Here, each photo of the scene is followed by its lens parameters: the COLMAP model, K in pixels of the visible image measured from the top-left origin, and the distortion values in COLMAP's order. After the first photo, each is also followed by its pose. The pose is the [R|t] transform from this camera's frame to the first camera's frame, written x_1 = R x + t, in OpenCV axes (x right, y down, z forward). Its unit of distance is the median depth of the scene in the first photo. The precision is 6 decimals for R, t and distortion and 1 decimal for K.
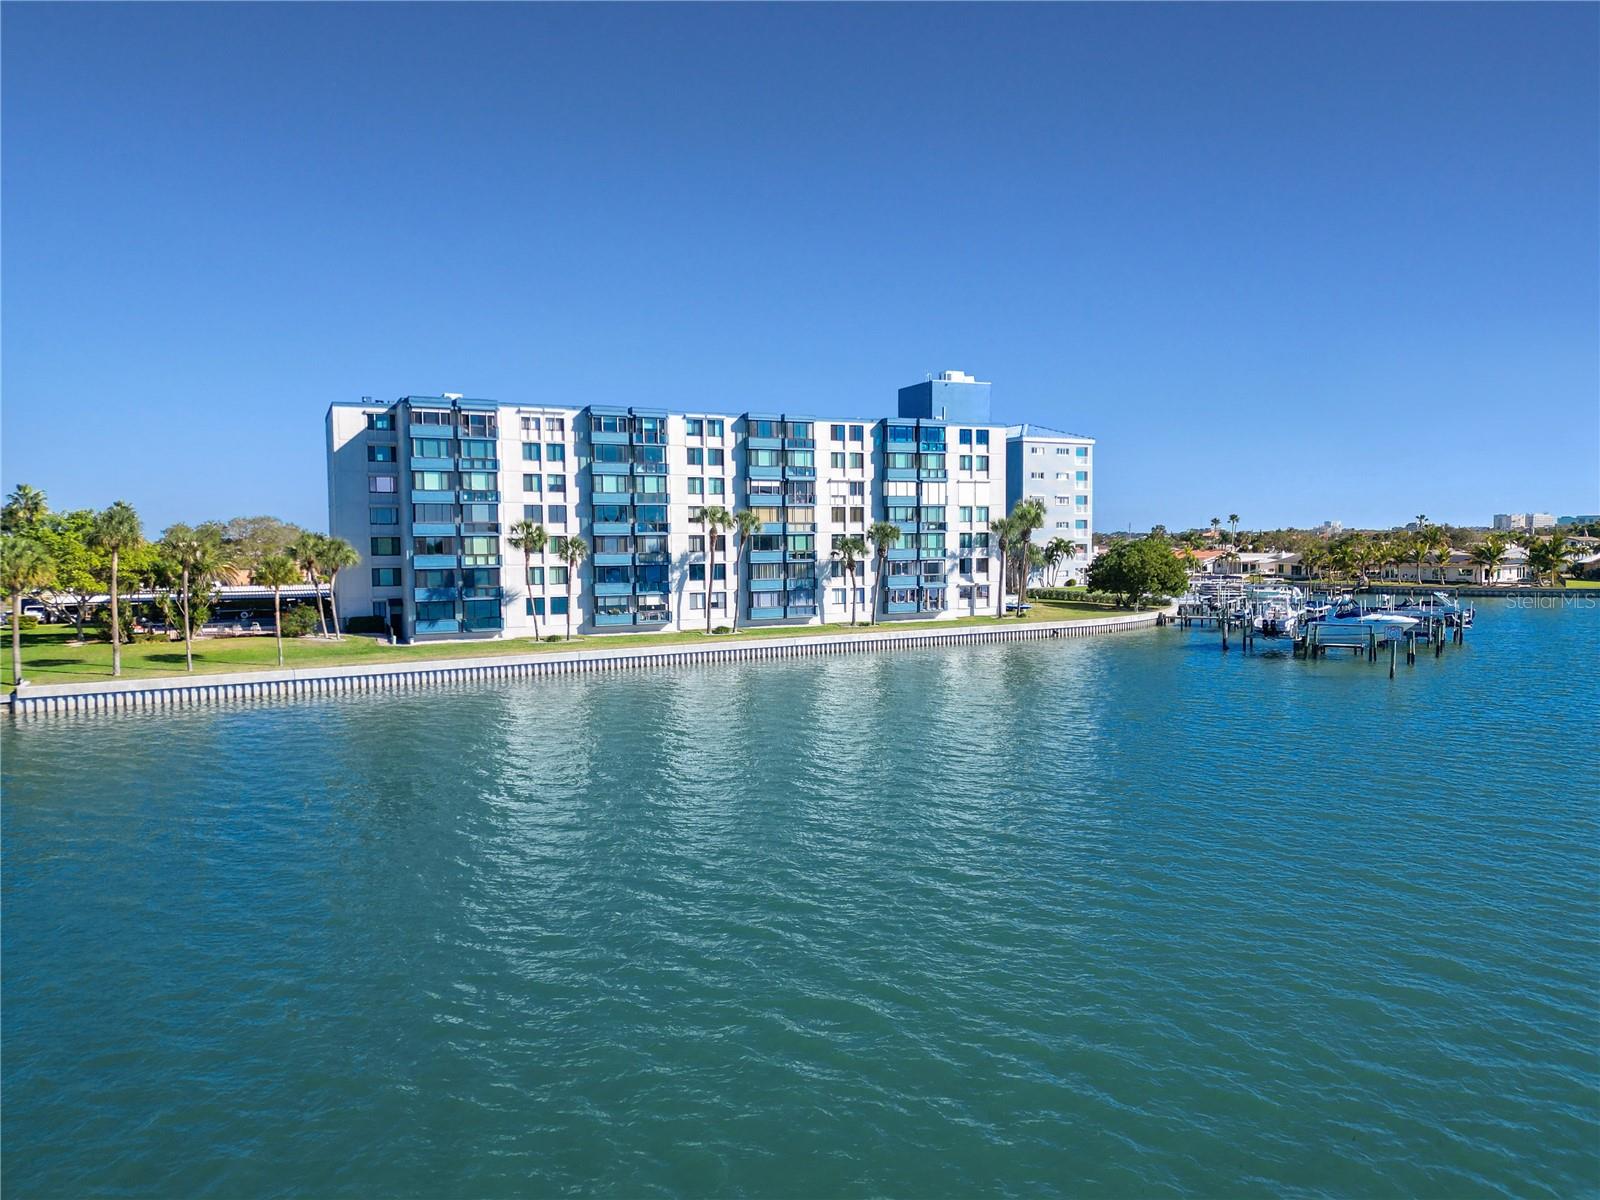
lens RADIAL K [[1128.1, 0, 800.0], [0, 1128.1, 600.0], [0, 0, 1]] dist [0.174383, -0.385396]
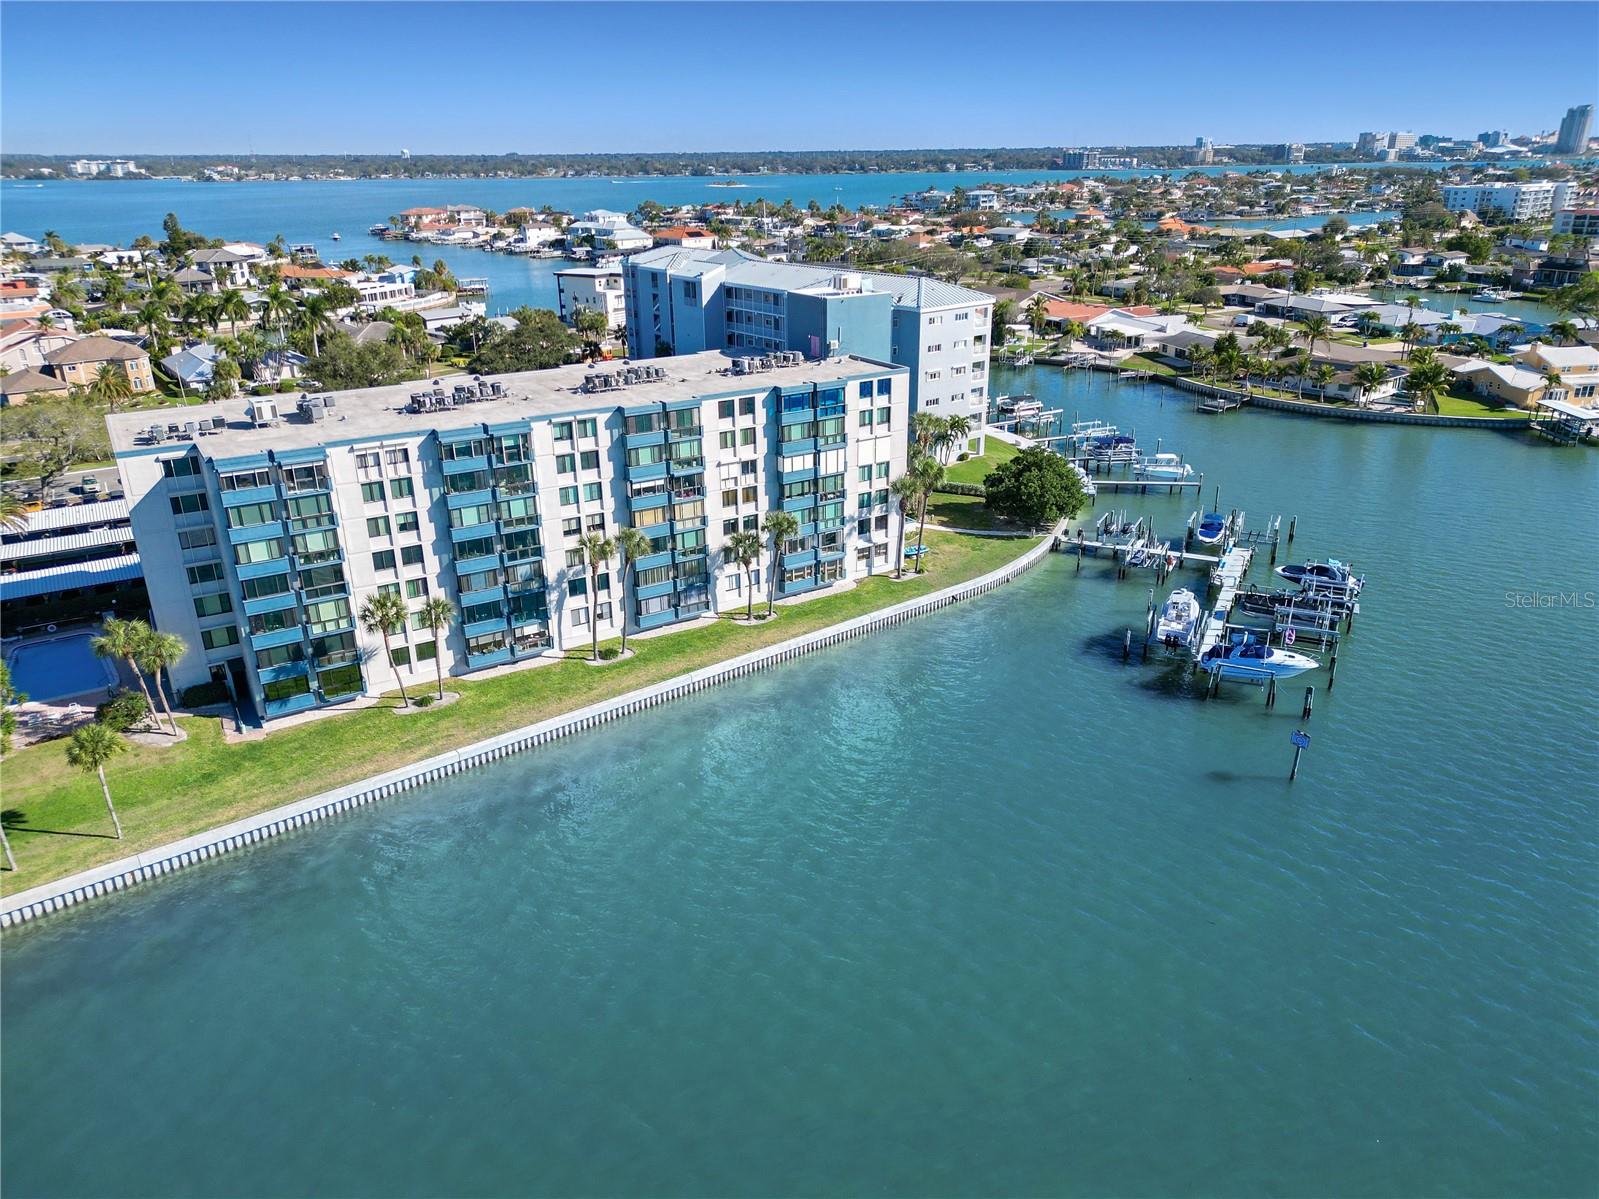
lens RADIAL K [[1127.4, 0, 799.5], [0, 1127.4, 599.5], [0, 0, 1]] dist [0.174383, -0.385396]
pose [[0.992710, -0.044582, 0.111977, -0.016268], [0.005534, 0.944951, 0.327165, -0.306955], [-0.120399, -0.324160, 0.938309, 0.117125]]
